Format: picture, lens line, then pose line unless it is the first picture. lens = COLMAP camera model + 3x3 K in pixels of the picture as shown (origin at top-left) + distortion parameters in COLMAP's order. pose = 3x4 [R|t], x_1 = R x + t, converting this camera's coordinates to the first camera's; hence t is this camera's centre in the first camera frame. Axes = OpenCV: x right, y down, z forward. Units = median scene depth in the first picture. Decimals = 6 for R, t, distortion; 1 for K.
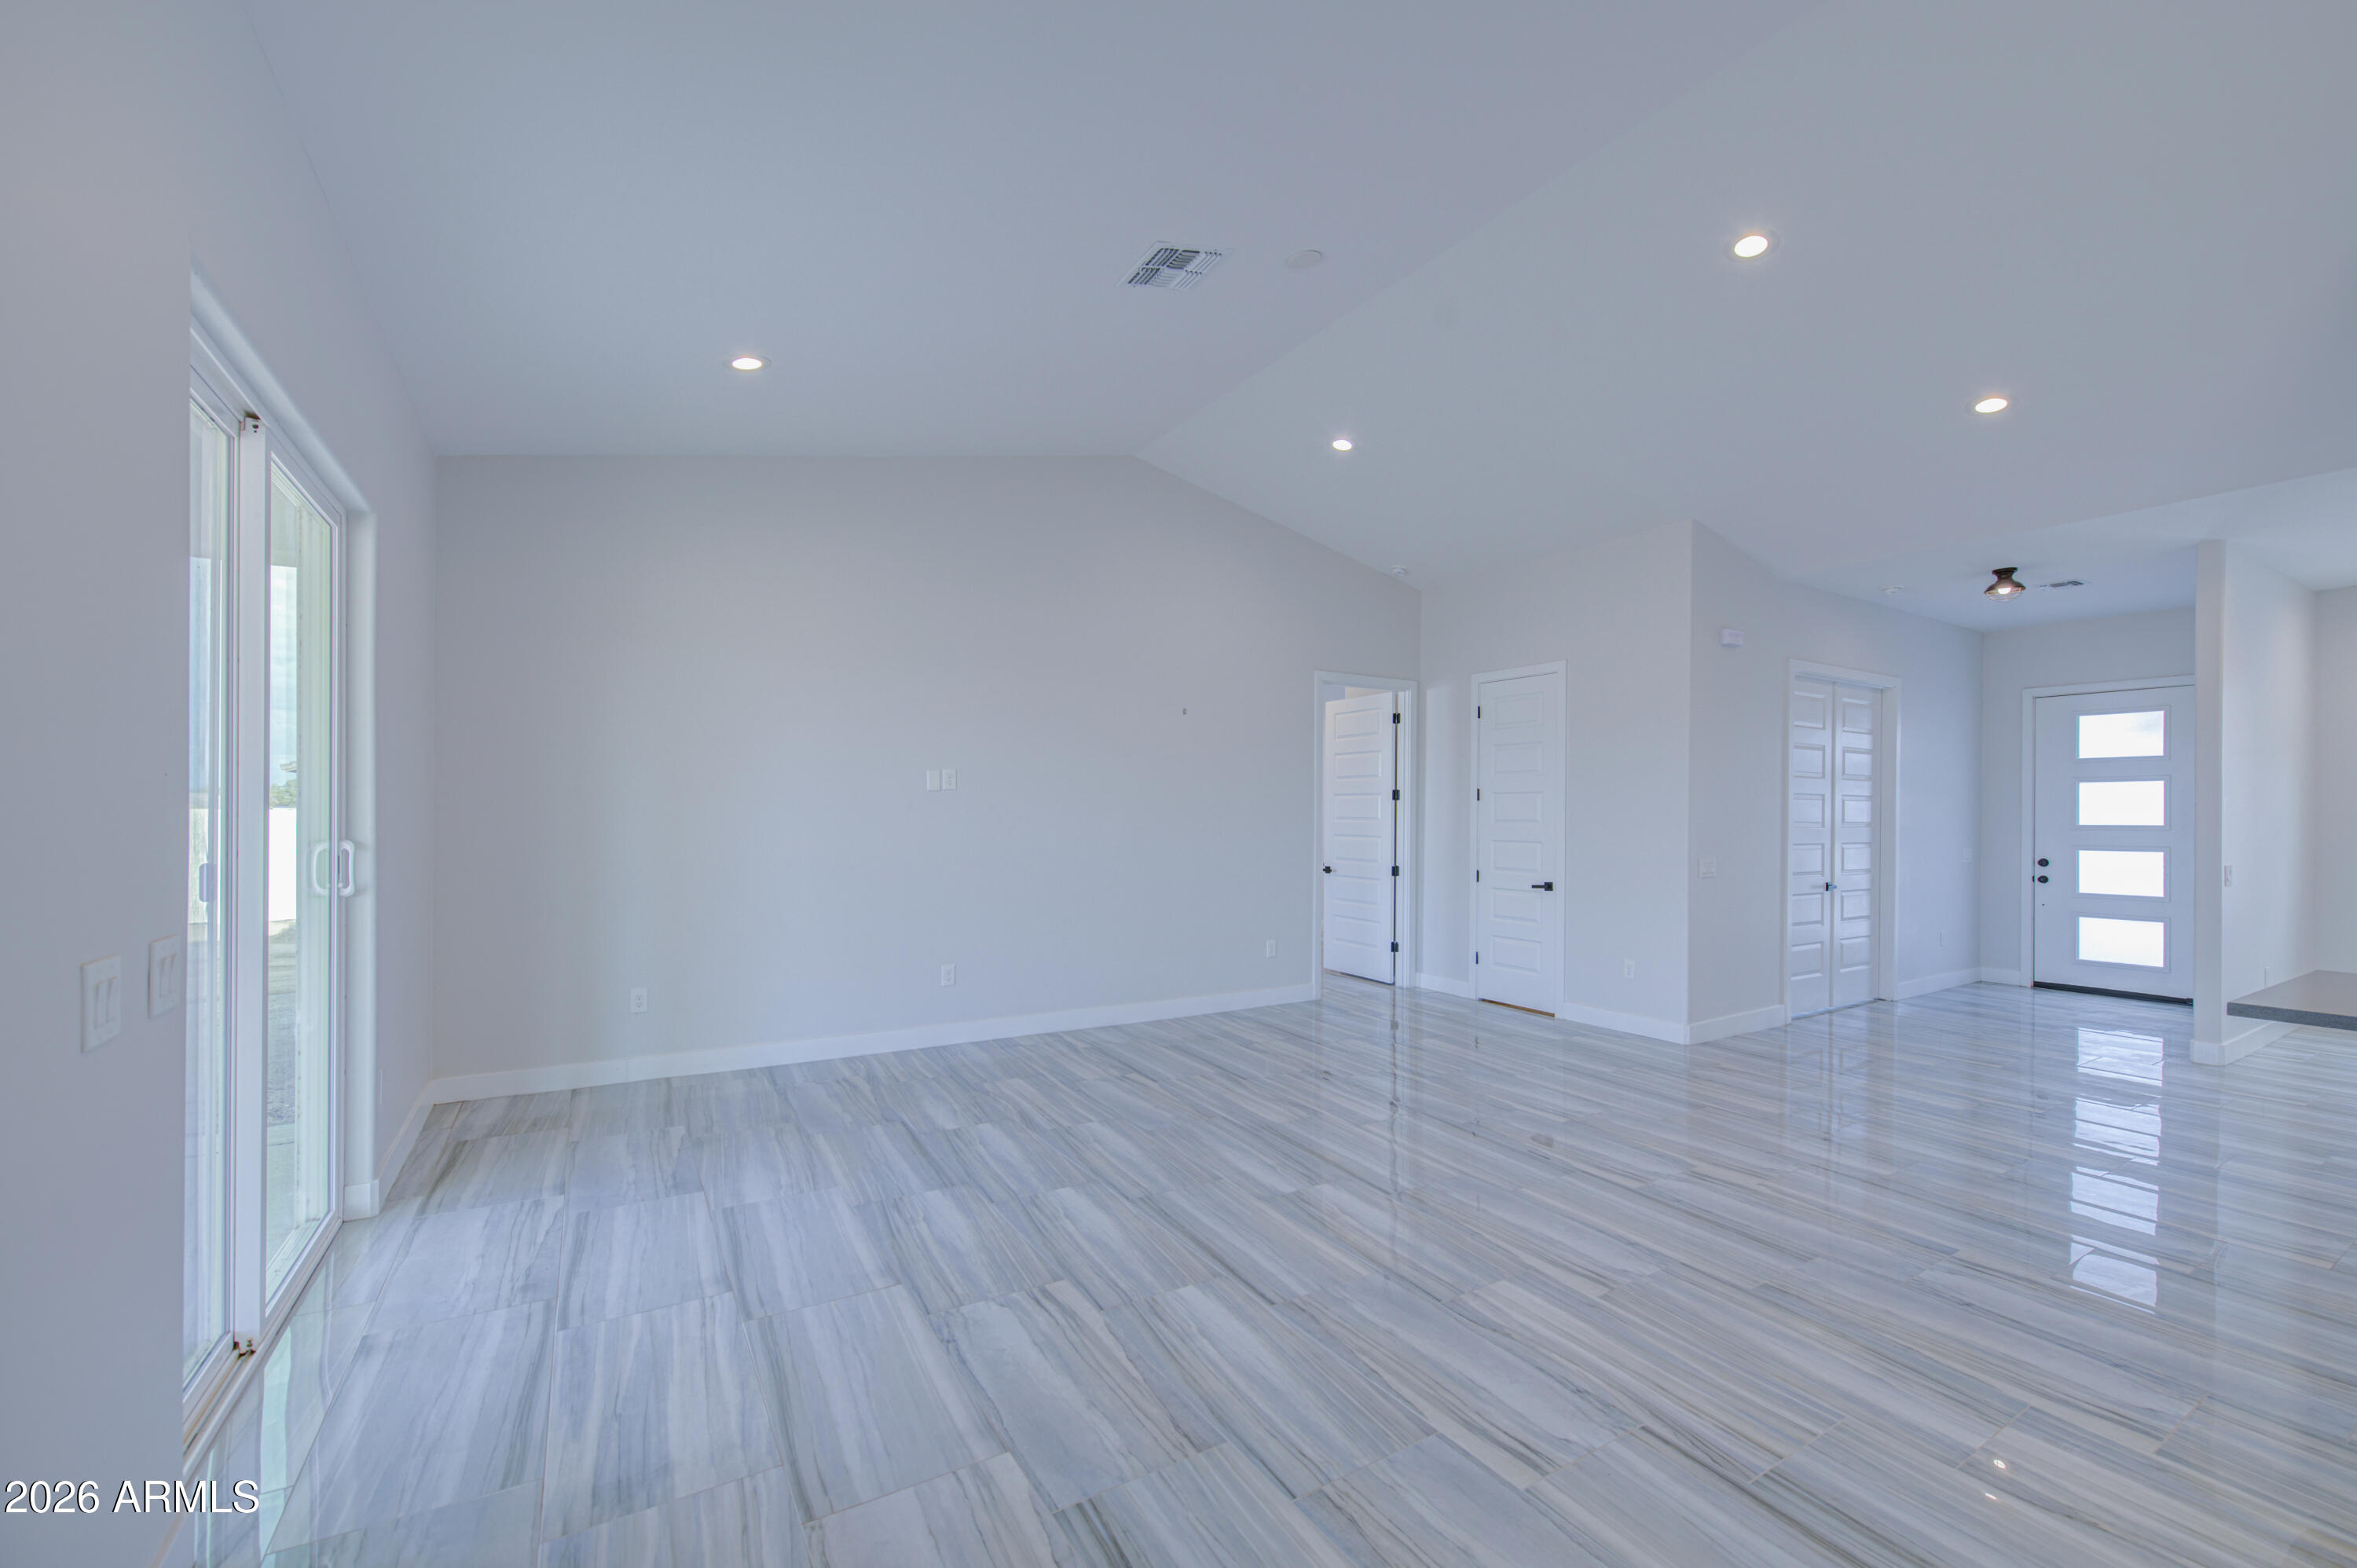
lens RADIAL K [[978.7, 0, 1186.0], [0, 978.7, 780.7], [0, 0, 1]] dist [0.001171, -0.000521]
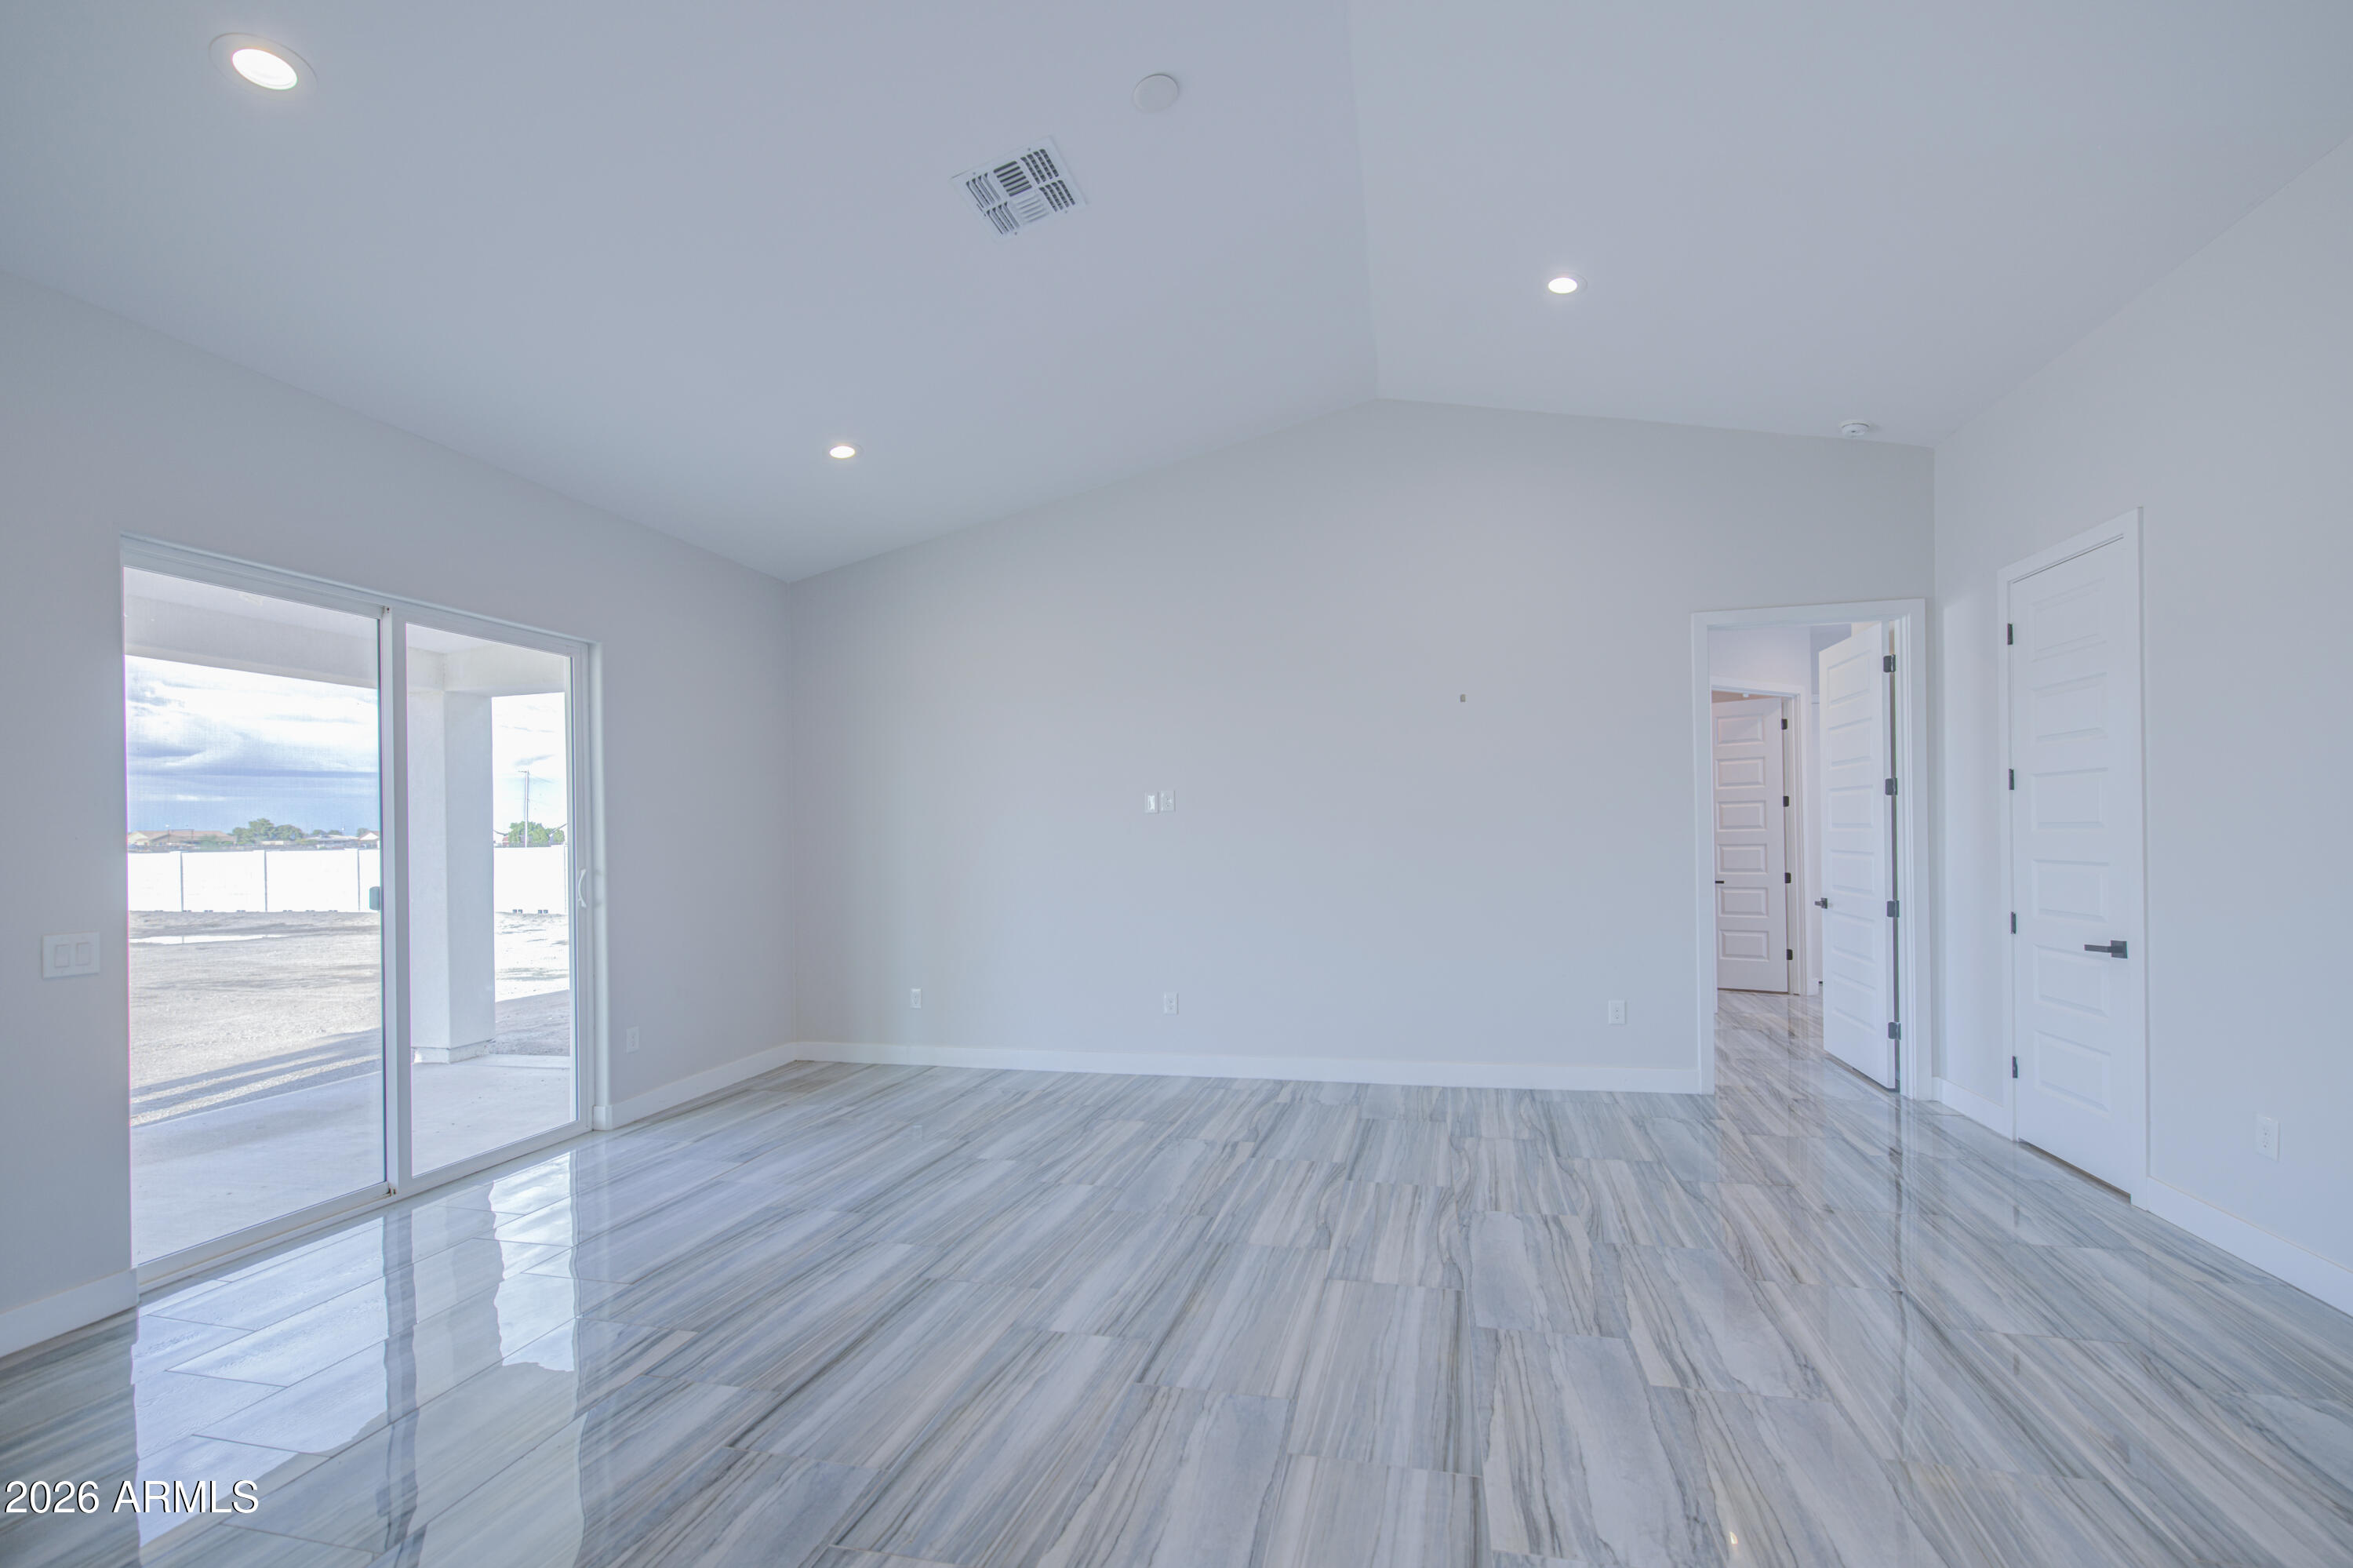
lens RADIAL K [[970.8, 0, 1182.8], [0, 970.8, 803.2], [0, 0, 1]] dist [0.002432, -0.000098]
pose [[0.710989, -0.044369, -0.701802, 0.541111], [0.049633, 0.998685, -0.012856, 0.017479], [0.701450, -0.025692, 0.712256, 0.401313]]
